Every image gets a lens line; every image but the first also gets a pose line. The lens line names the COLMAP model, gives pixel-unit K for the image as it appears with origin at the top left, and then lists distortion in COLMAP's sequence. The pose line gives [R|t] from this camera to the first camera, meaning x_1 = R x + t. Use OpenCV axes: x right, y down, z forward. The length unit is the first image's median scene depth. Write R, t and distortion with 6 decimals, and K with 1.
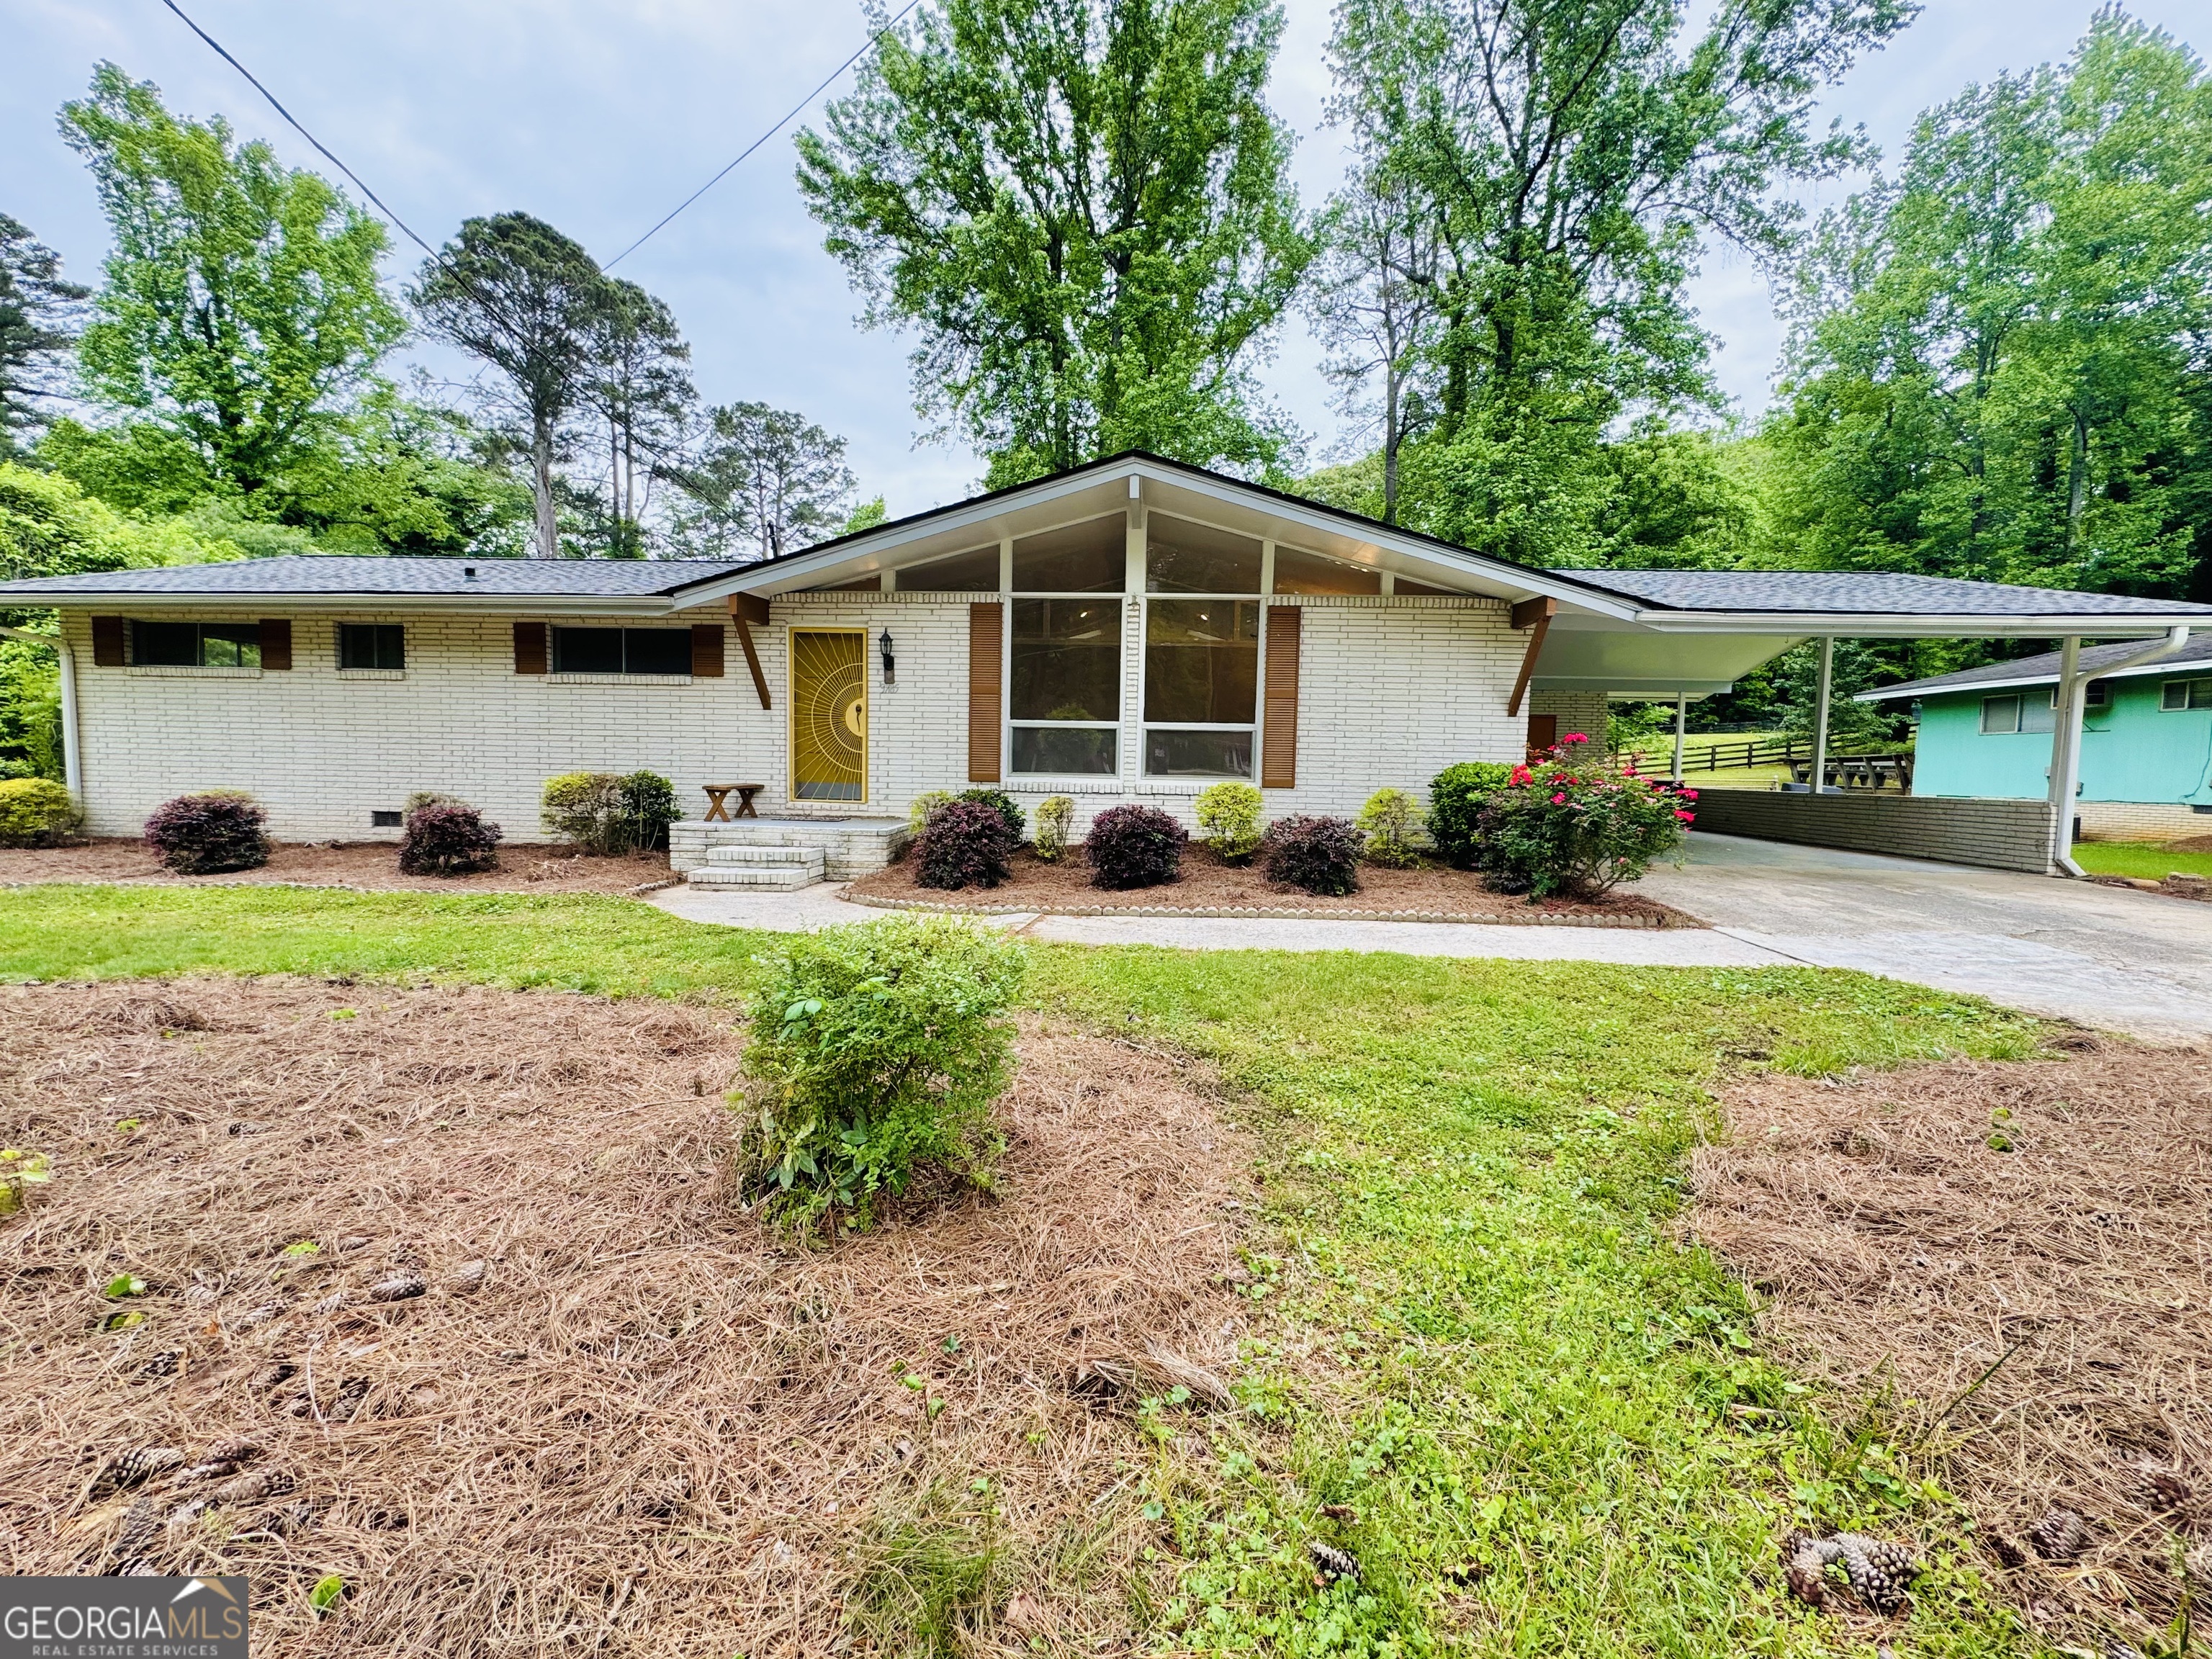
lens RADIAL K [[889.1, 0, 1105.1], [0, 889.1, 822.8], [0, 0, 1]] dist [-0.003728, 0.000975]
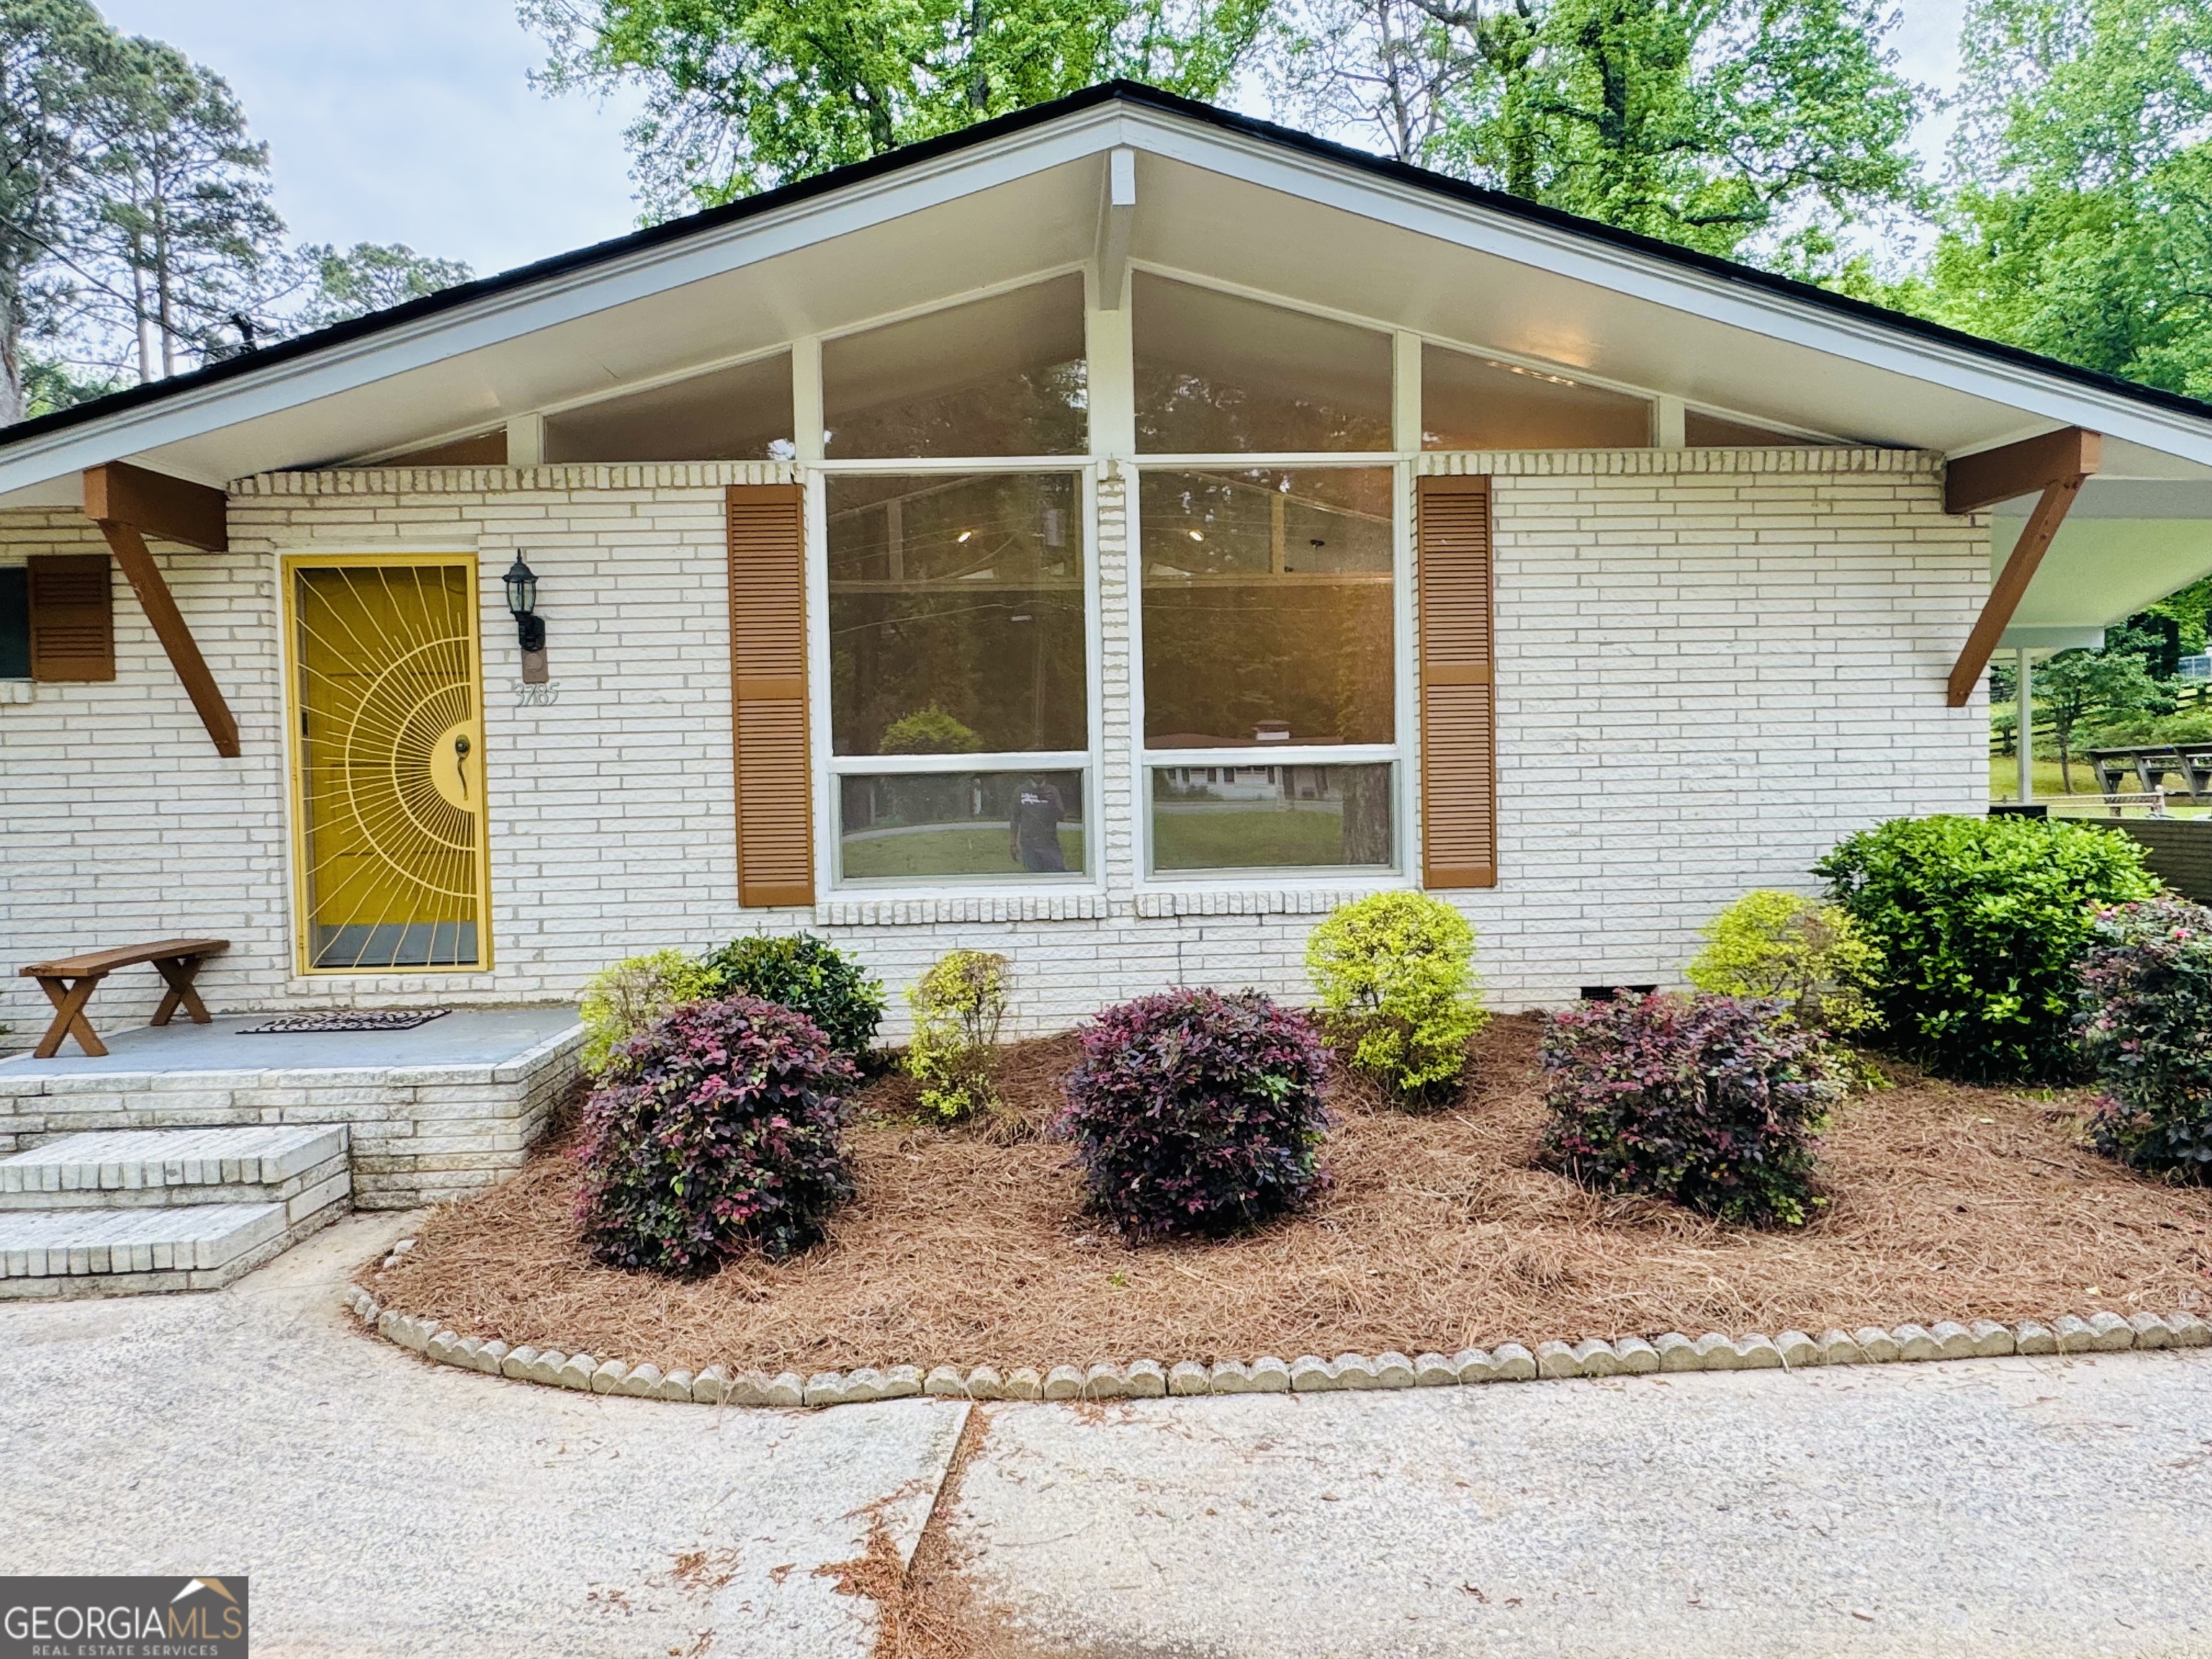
lens RADIAL K [[1350.8, 0, 1105.8], [0, 1350.8, 834.8], [0, 0, 1]] dist [-0.004164, 0.003385]
pose [[0.994248, -0.046146, 0.096648, -0.040452], [0.049403, 0.998280, -0.031578, -0.051618], [-0.095025, 0.036171, 0.994818, 0.341966]]
